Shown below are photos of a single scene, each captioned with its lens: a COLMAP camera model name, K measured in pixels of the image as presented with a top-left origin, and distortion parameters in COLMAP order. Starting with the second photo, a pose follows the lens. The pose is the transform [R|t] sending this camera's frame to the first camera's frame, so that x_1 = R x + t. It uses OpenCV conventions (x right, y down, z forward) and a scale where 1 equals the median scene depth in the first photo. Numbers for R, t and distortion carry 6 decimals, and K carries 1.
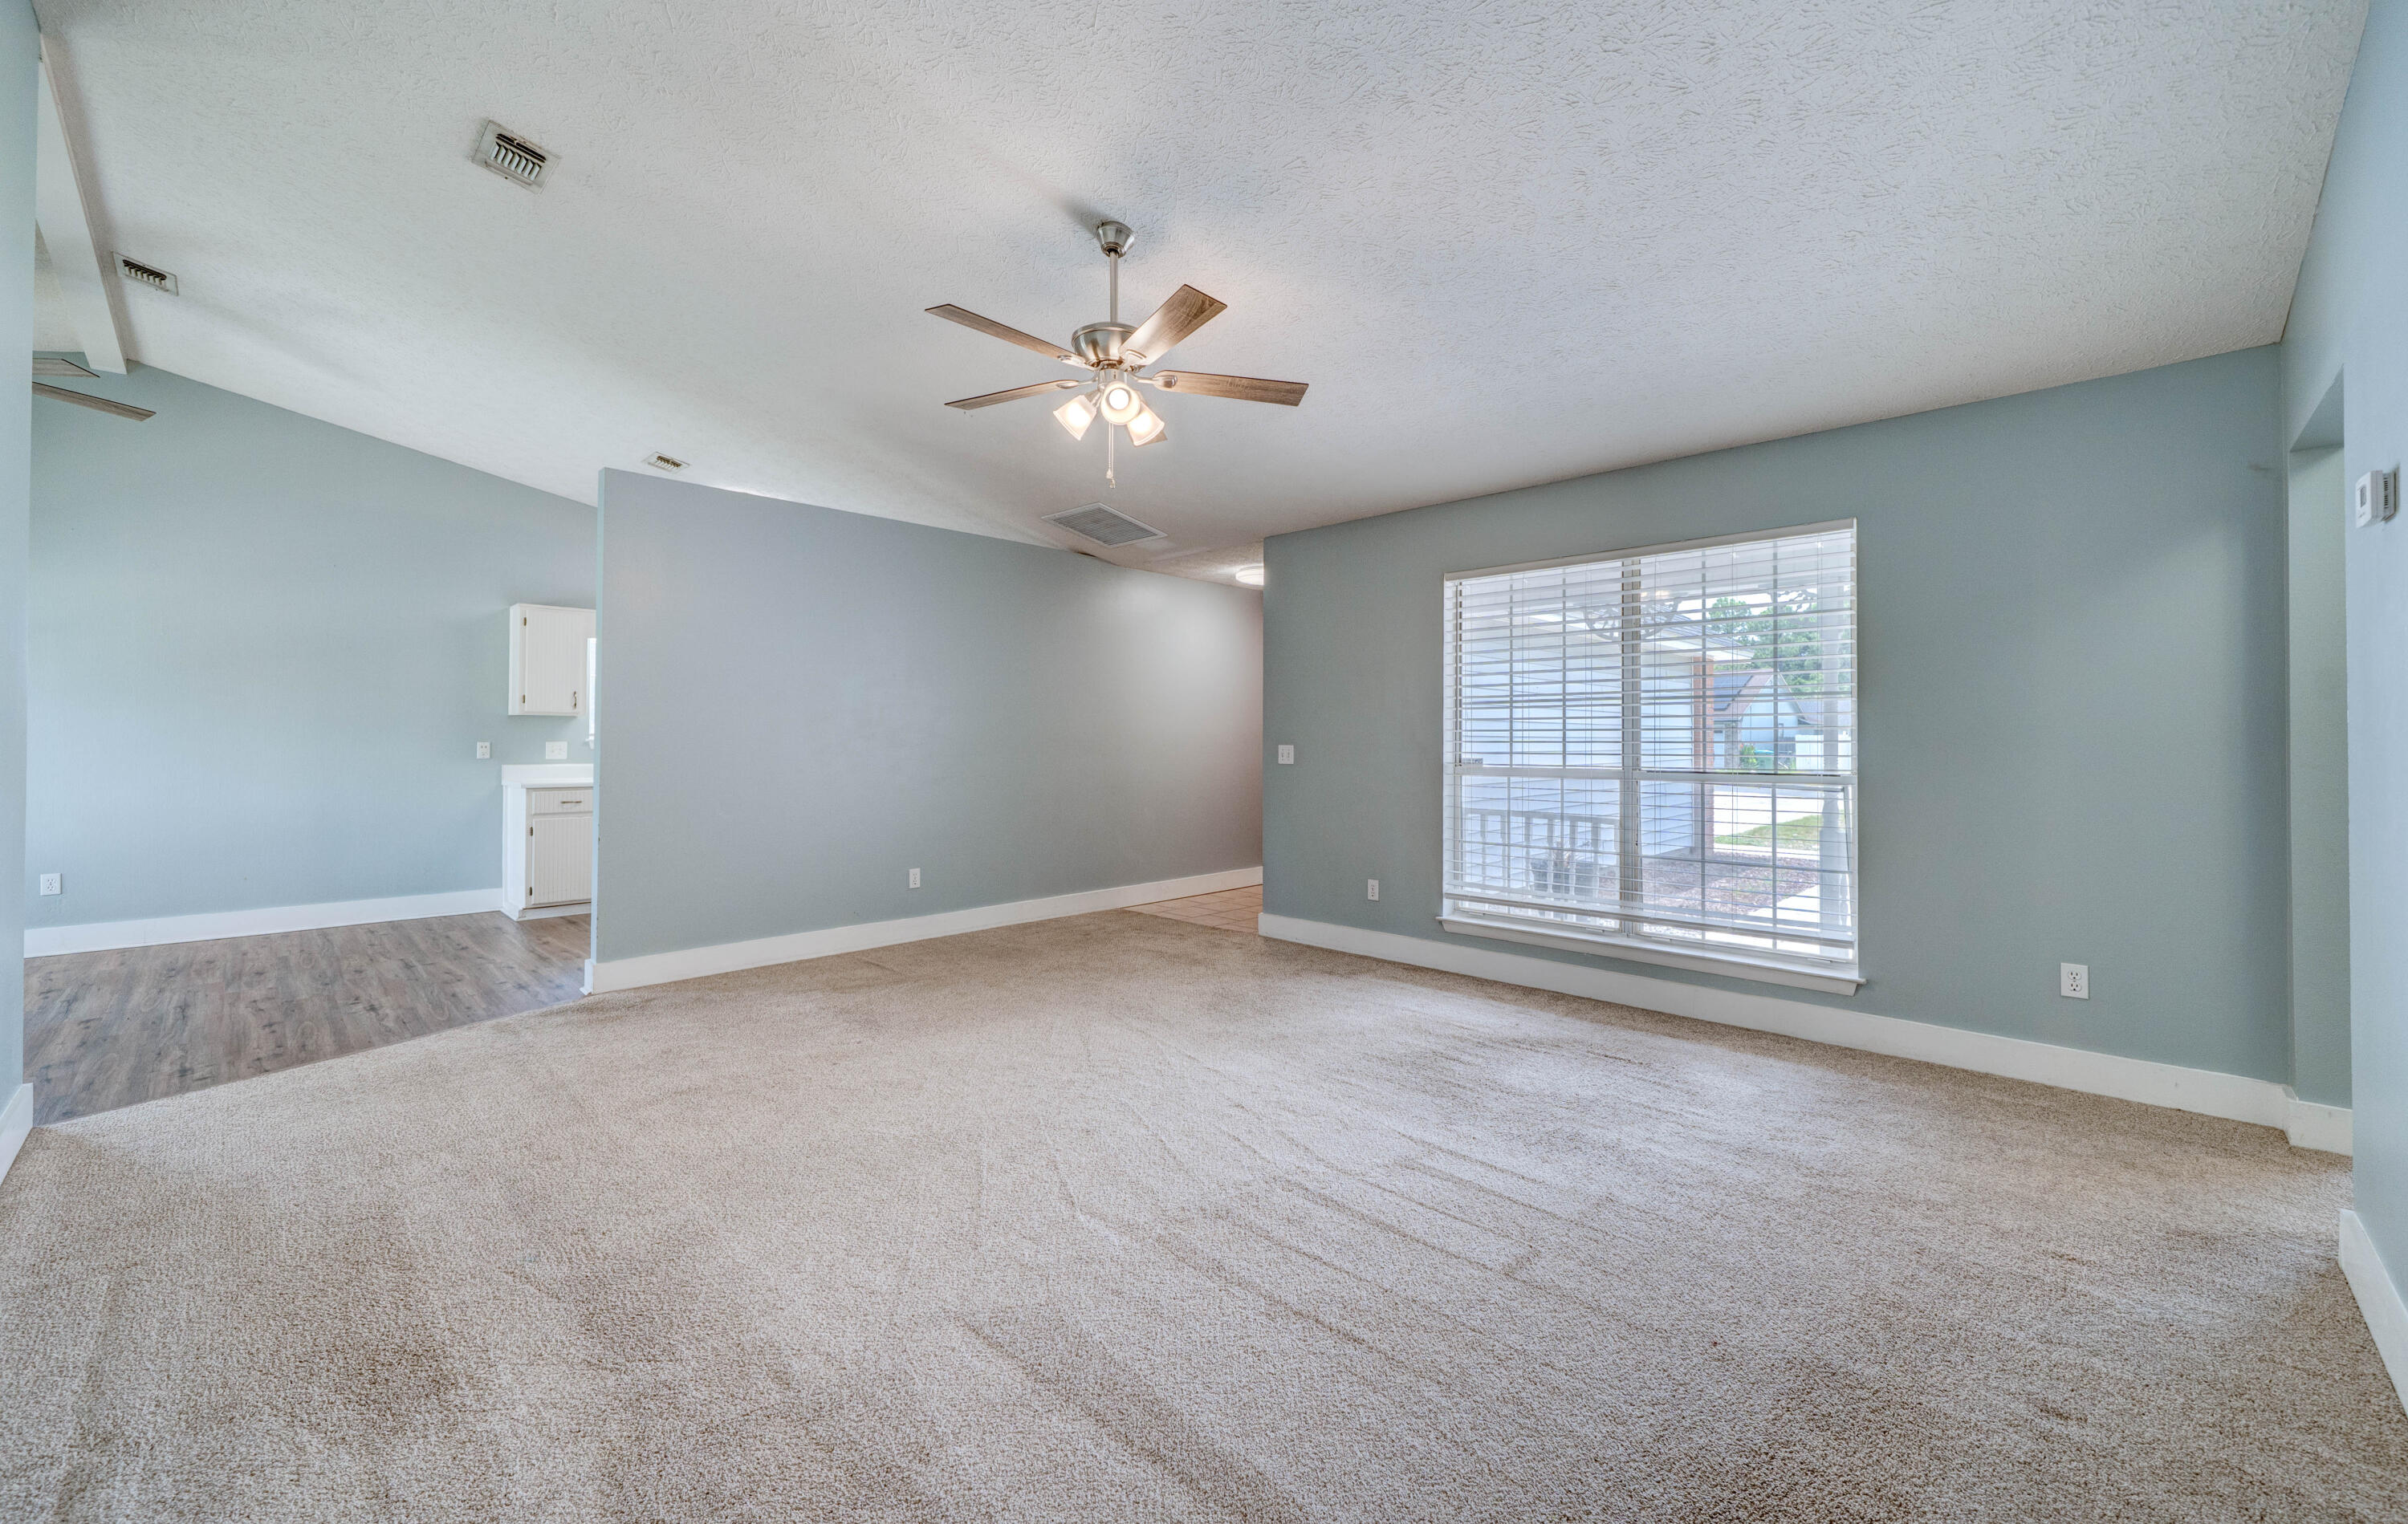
lens RADIAL K [[949.6, 0, 1184.8], [0, 949.6, 745.9], [0, 0, 1]] dist [0.004195, 0.000198]
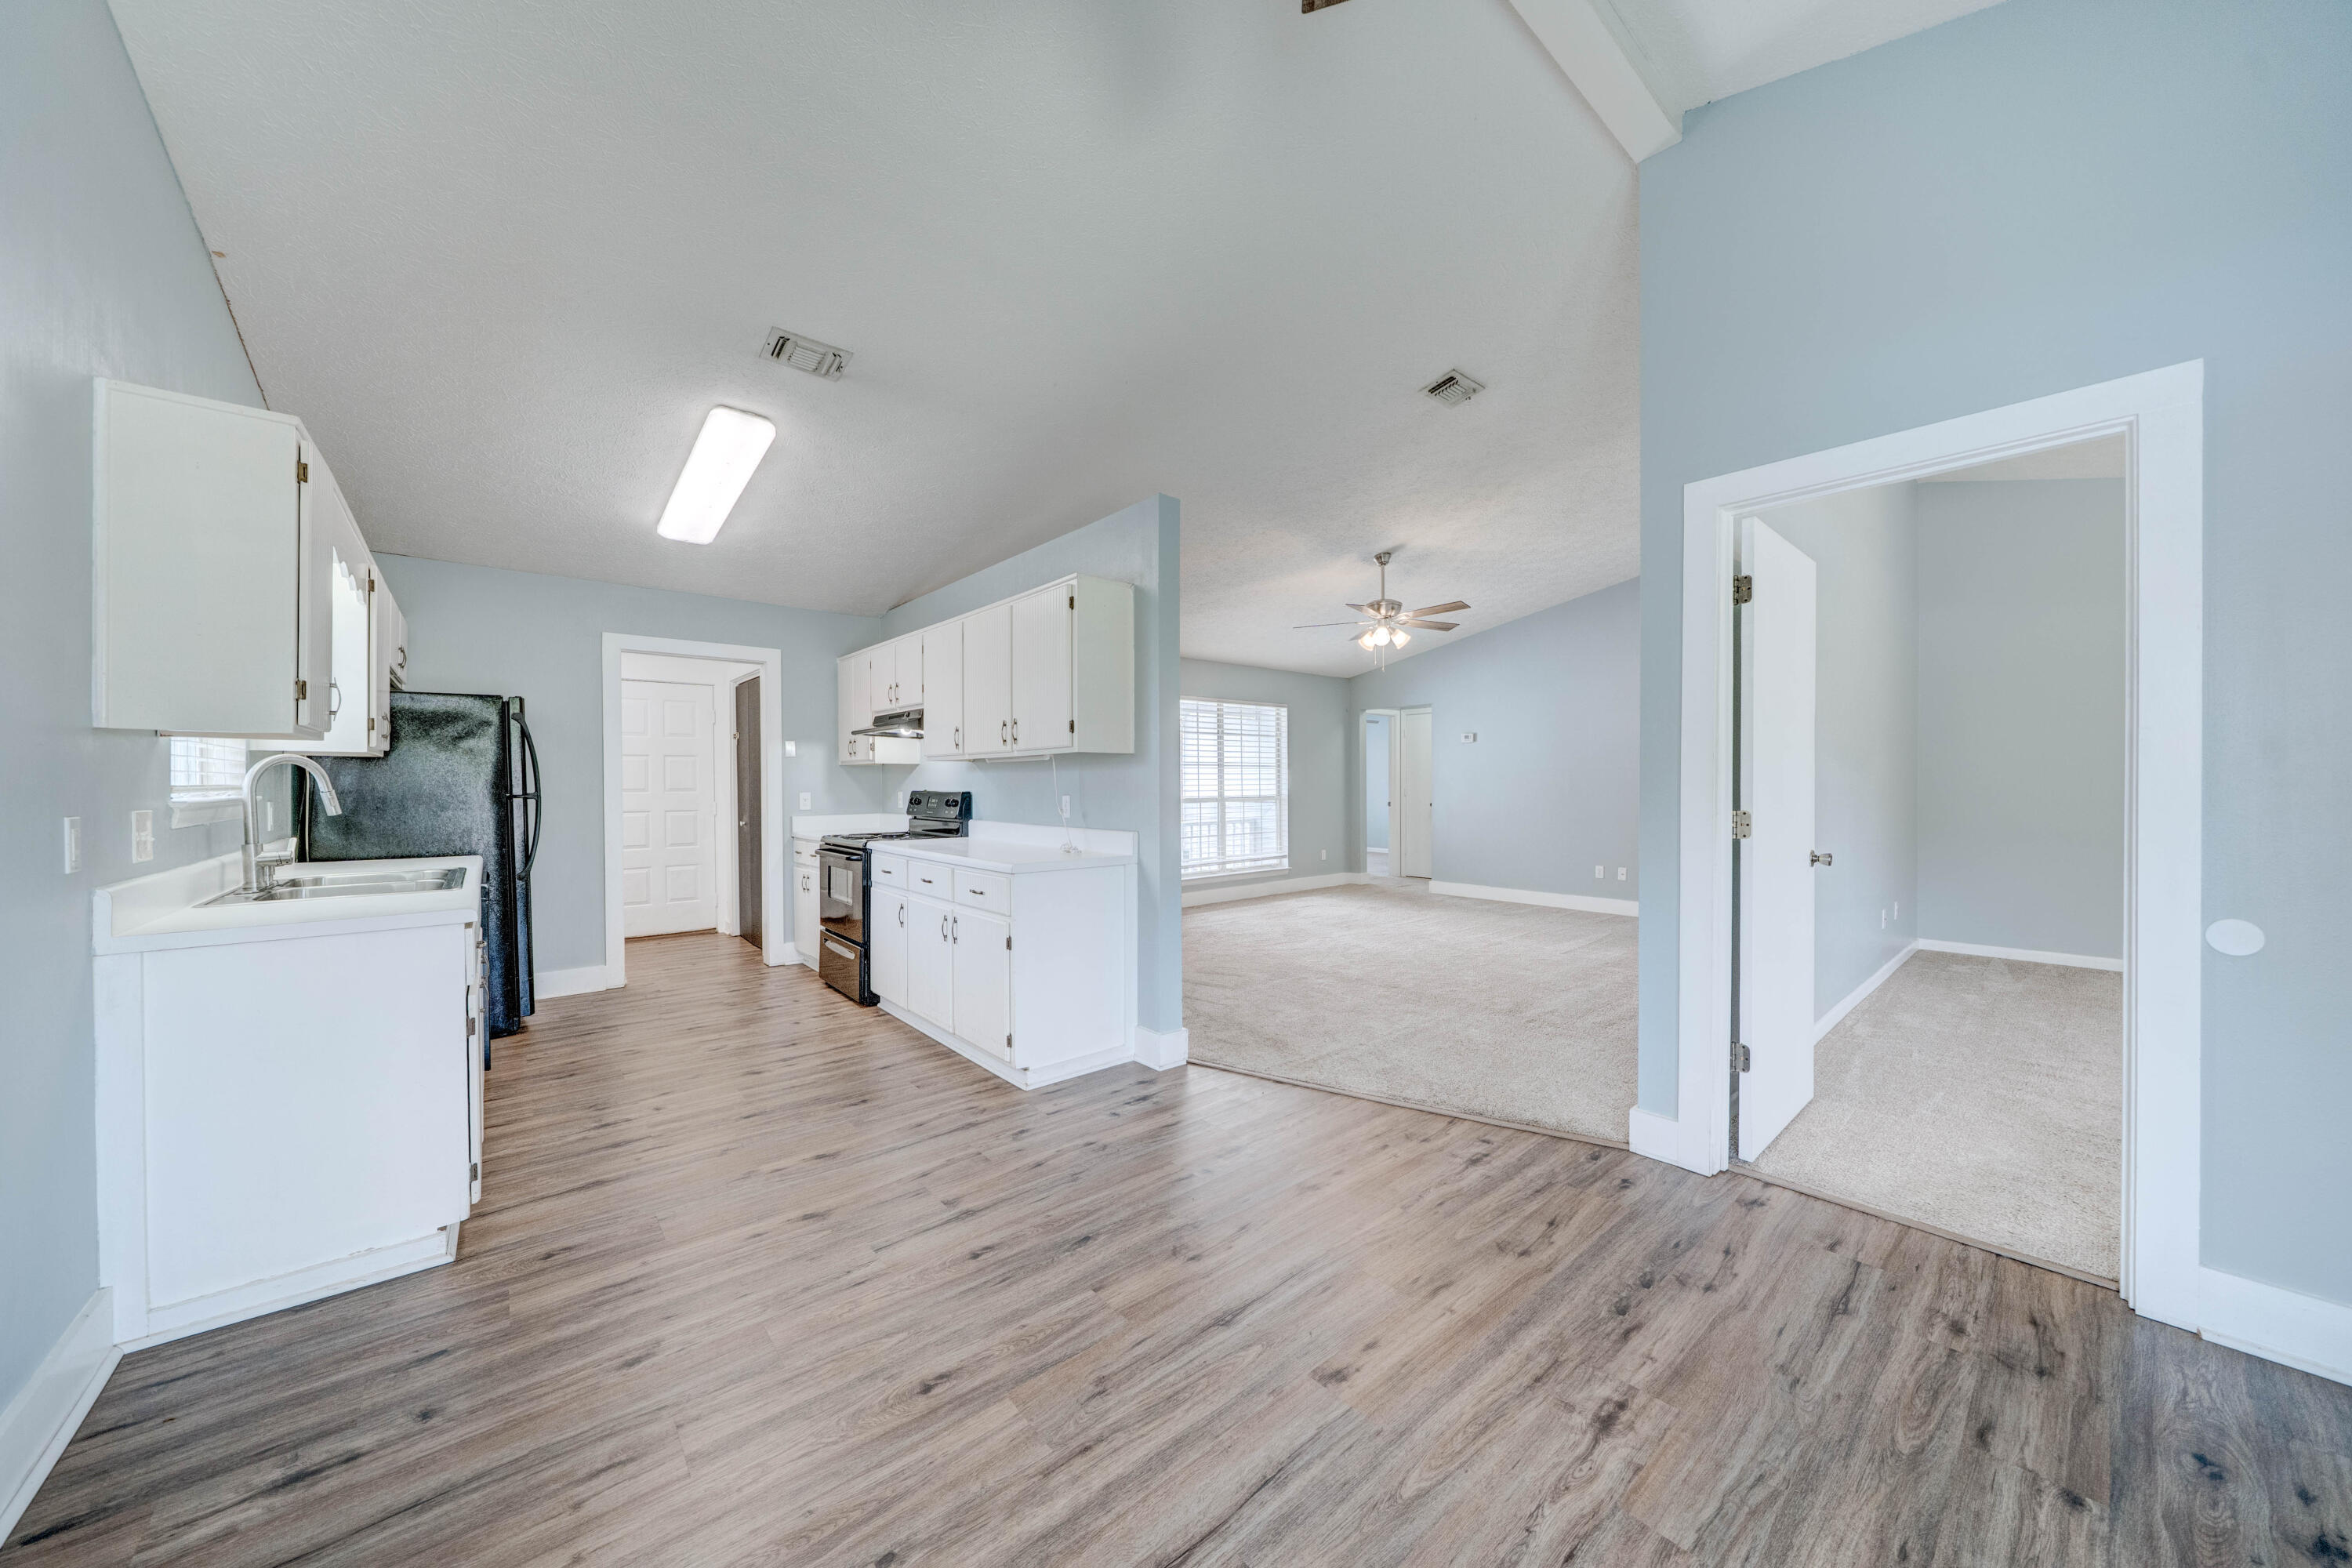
lens RADIAL K [[815.6, 0, 1164.0], [0, 815.6, 791.8], [0, 0, 1]] dist [-0.004560, -0.000625]
pose [[0.100445, -0.017393, 0.994791, -1.433584], [0.009812, 0.999816, 0.016491, -0.020730], [-0.994894, 0.008104, 0.100597, 0.929870]]
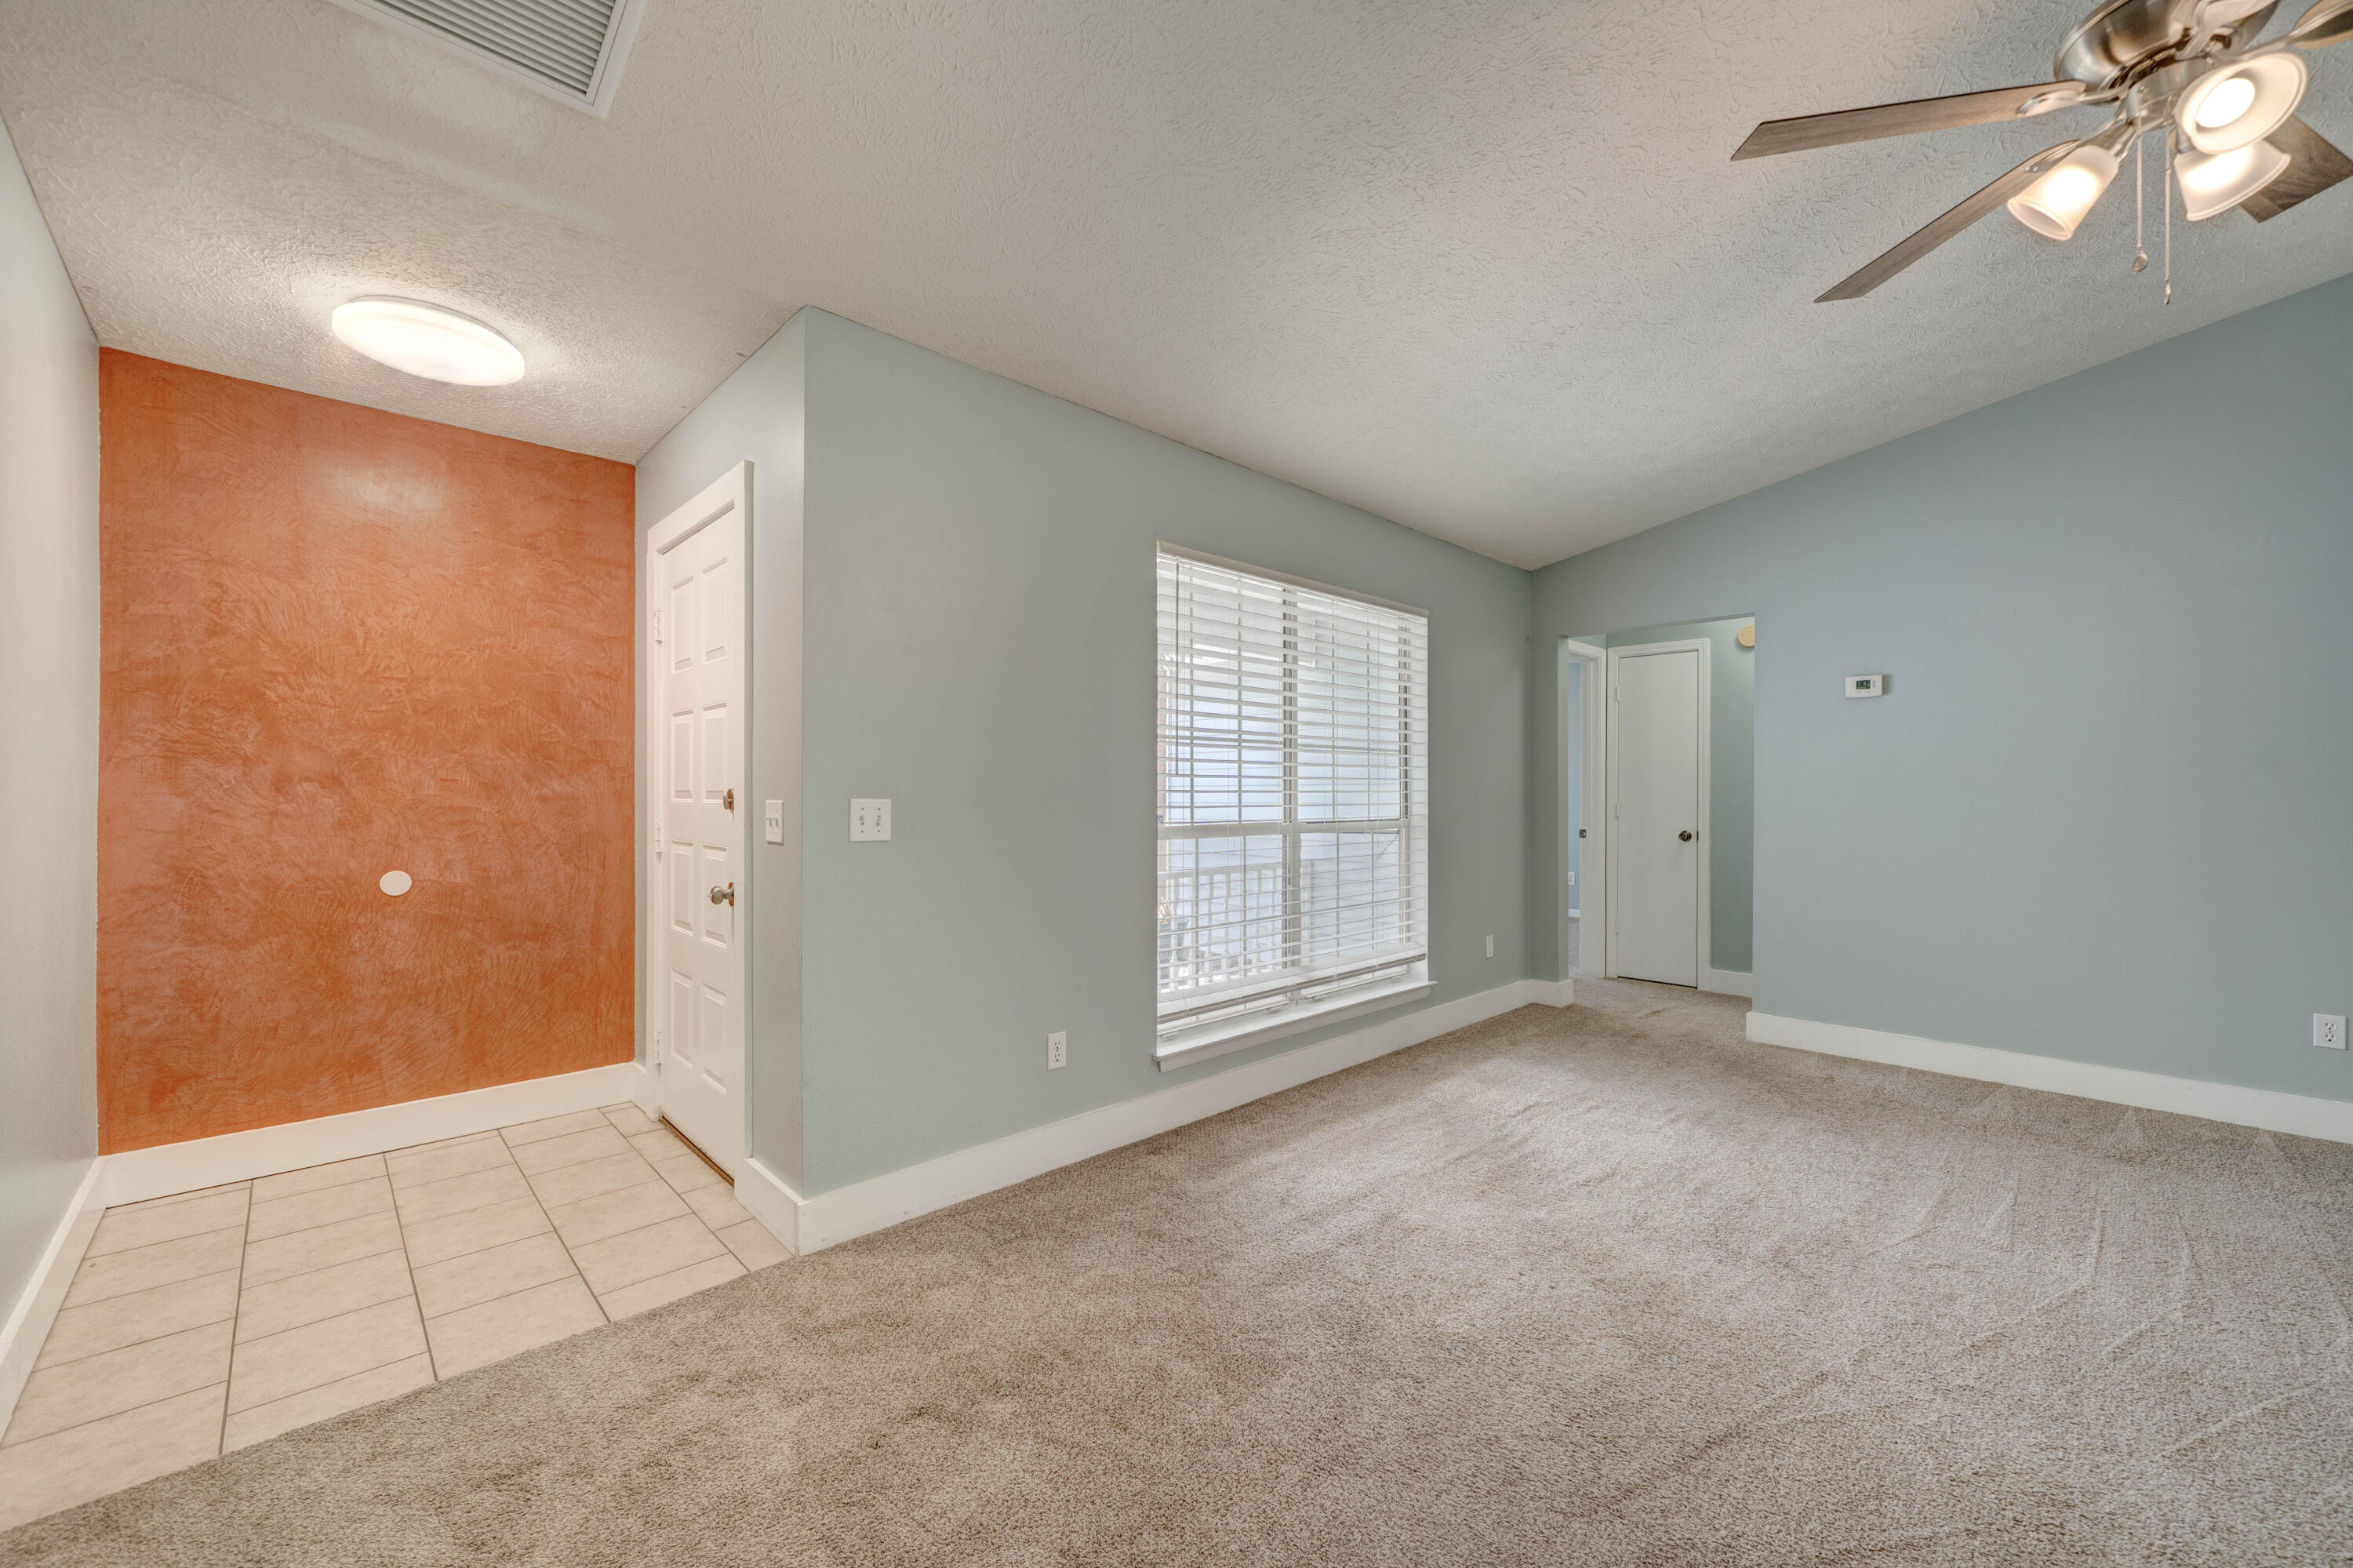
lens RADIAL K [[920.4, 0, 1172.3], [0, 920.4, 795.4], [0, 0, 1]] dist [-0.003206, 0.000028]
pose [[0.038239, -0.008092, 0.999236, -0.414323], [0.001947, 0.999966, 0.008024, -0.007488], [-0.999267, 0.001638, 0.038253, 1.066359]]
